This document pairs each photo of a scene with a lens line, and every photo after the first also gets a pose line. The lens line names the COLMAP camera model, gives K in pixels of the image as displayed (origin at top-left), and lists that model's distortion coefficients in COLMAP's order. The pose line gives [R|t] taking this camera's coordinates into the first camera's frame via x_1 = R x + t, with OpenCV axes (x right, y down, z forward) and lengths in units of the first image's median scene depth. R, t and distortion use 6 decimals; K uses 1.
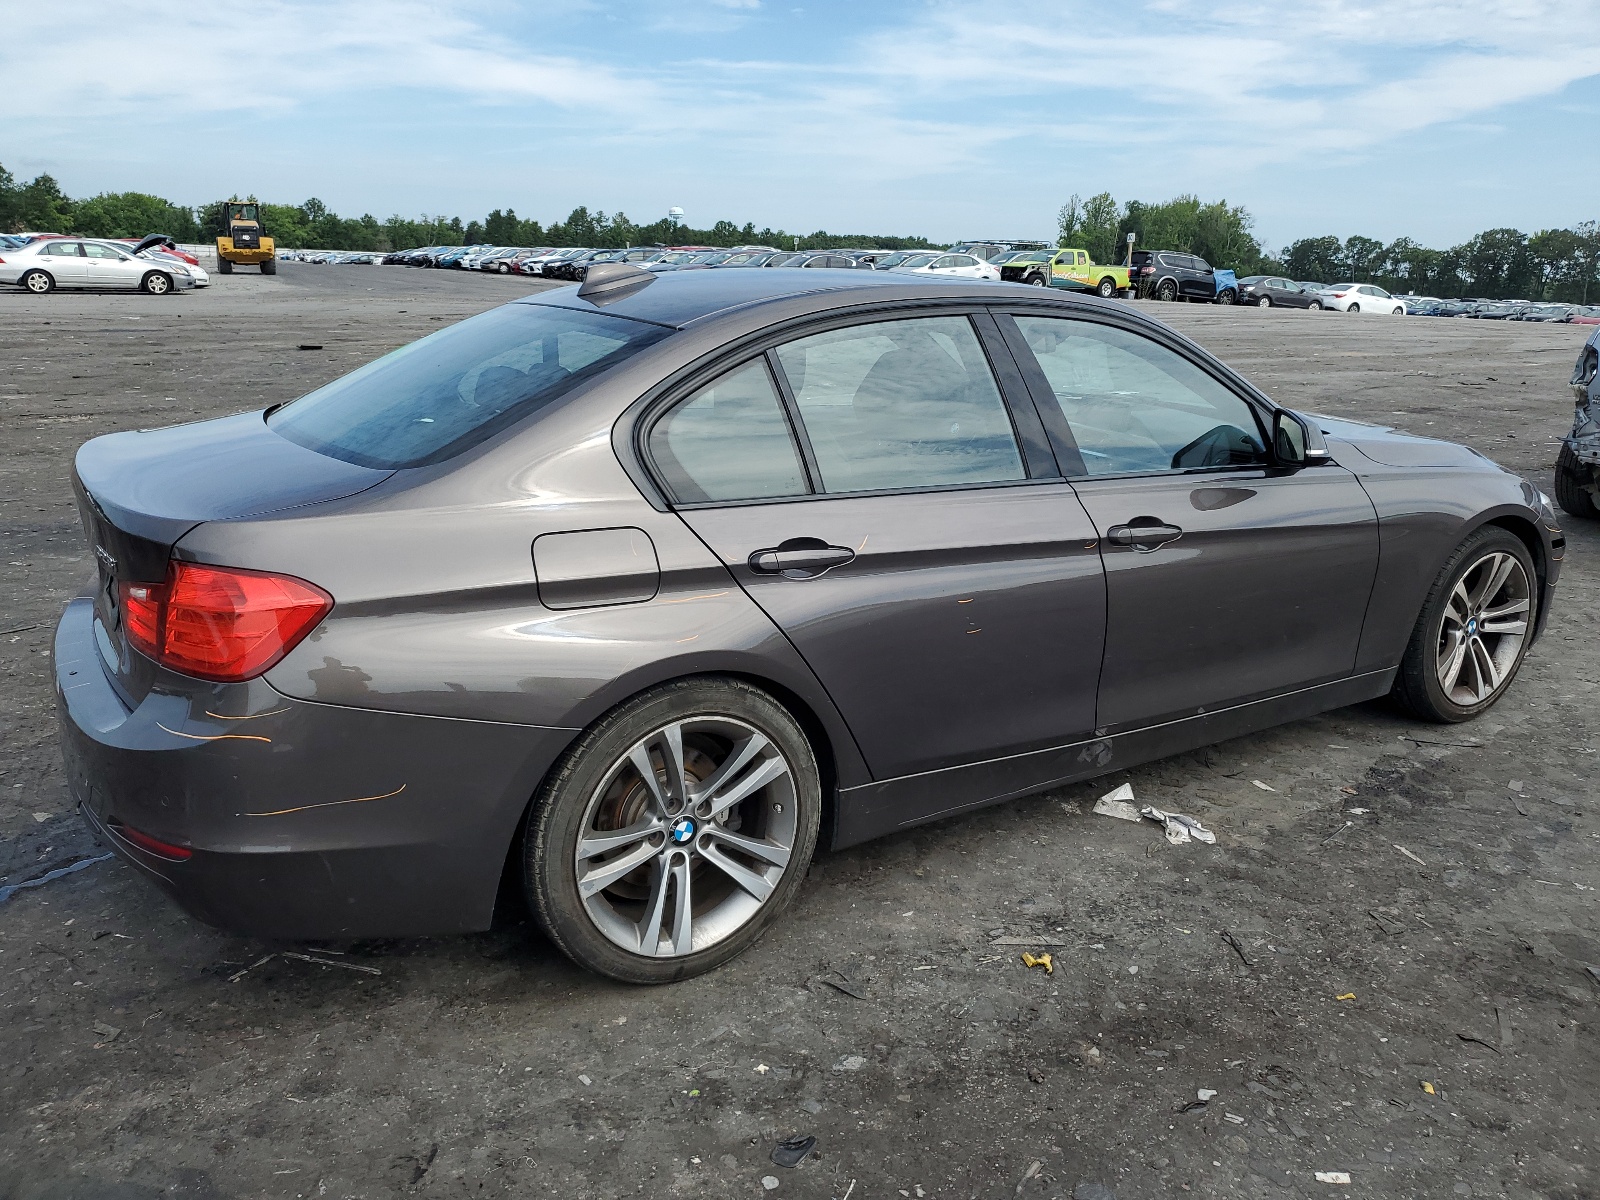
lens RADIAL K [[1207.5, 0, 800.0], [0, 1207.5, 600.0], [0, 0, 1]] dist [0.000994, -0.008876]
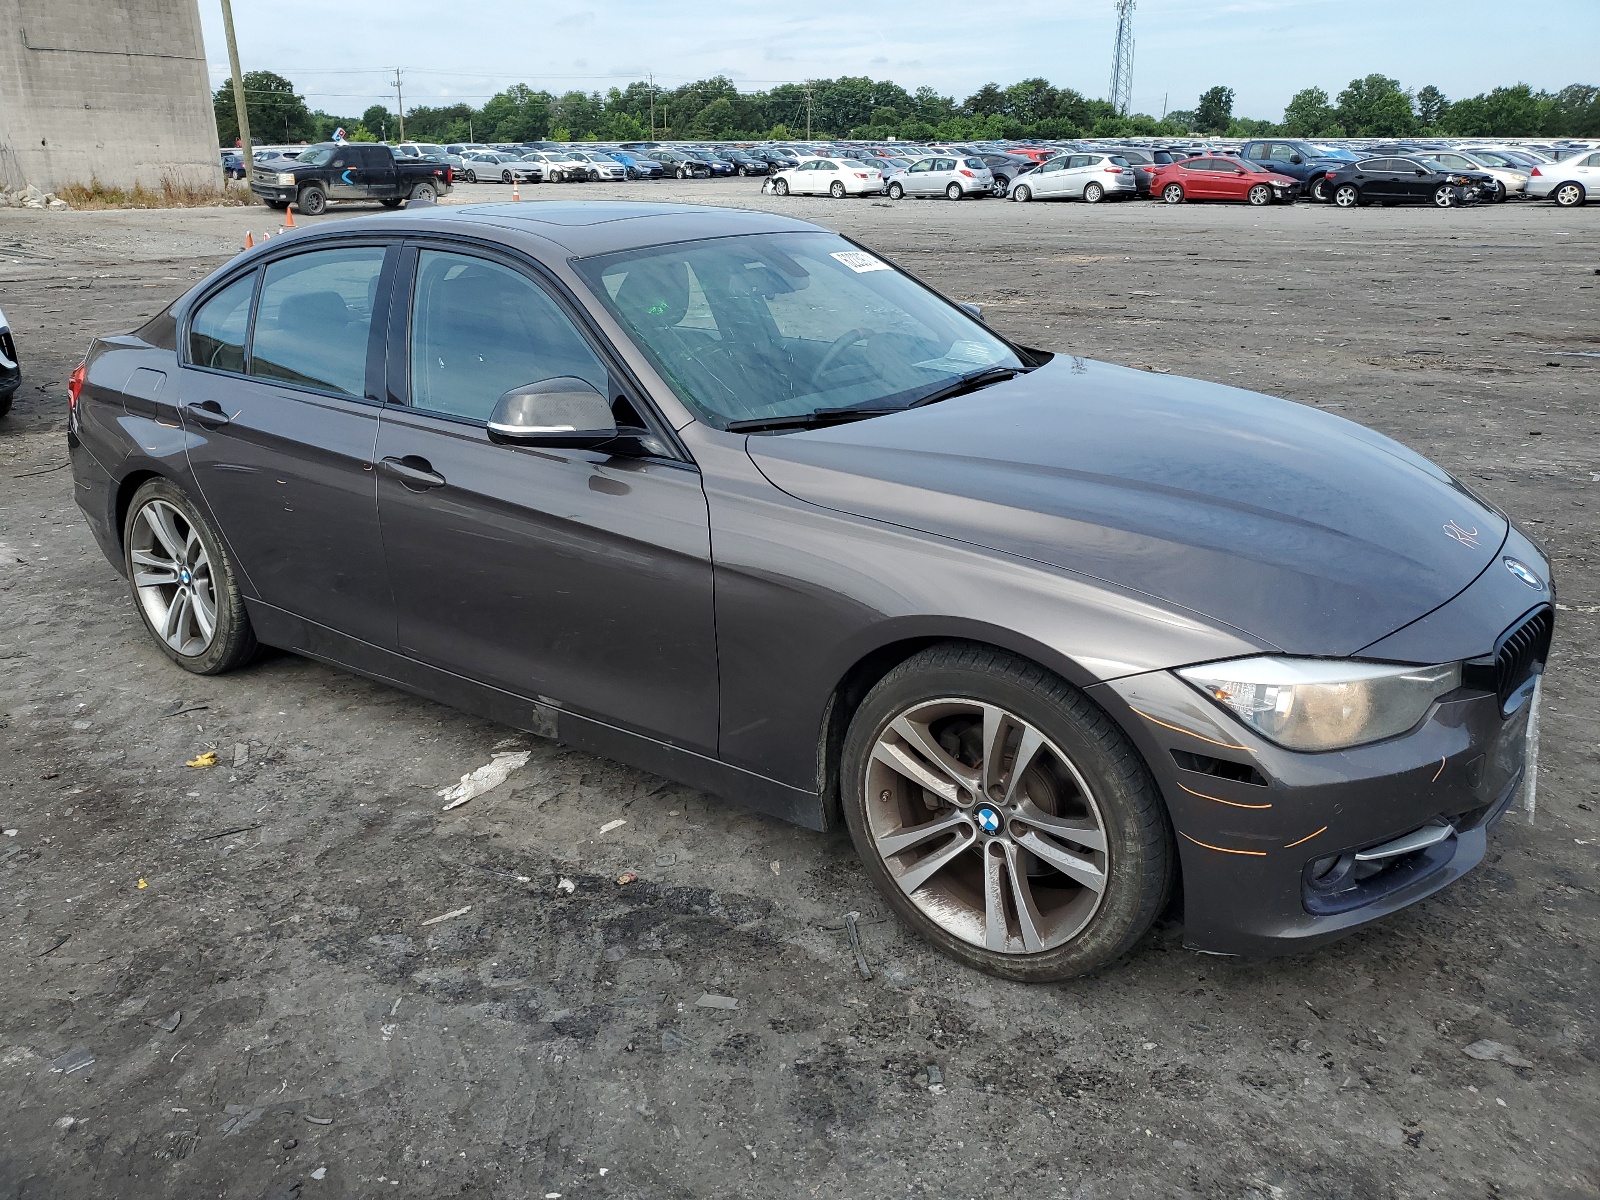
lens RADIAL K [[1329.0, 0, 800.0], [0, 1329.0, 600.0], [0, 0, 1]] dist [0.001183, 0.011631]
pose [[0.386298, 0.287108, -0.876552, 1.432623], [-0.255134, 0.946503, 0.197582, -0.244786], [0.886386, 0.147313, 0.438883, 0.857098]]
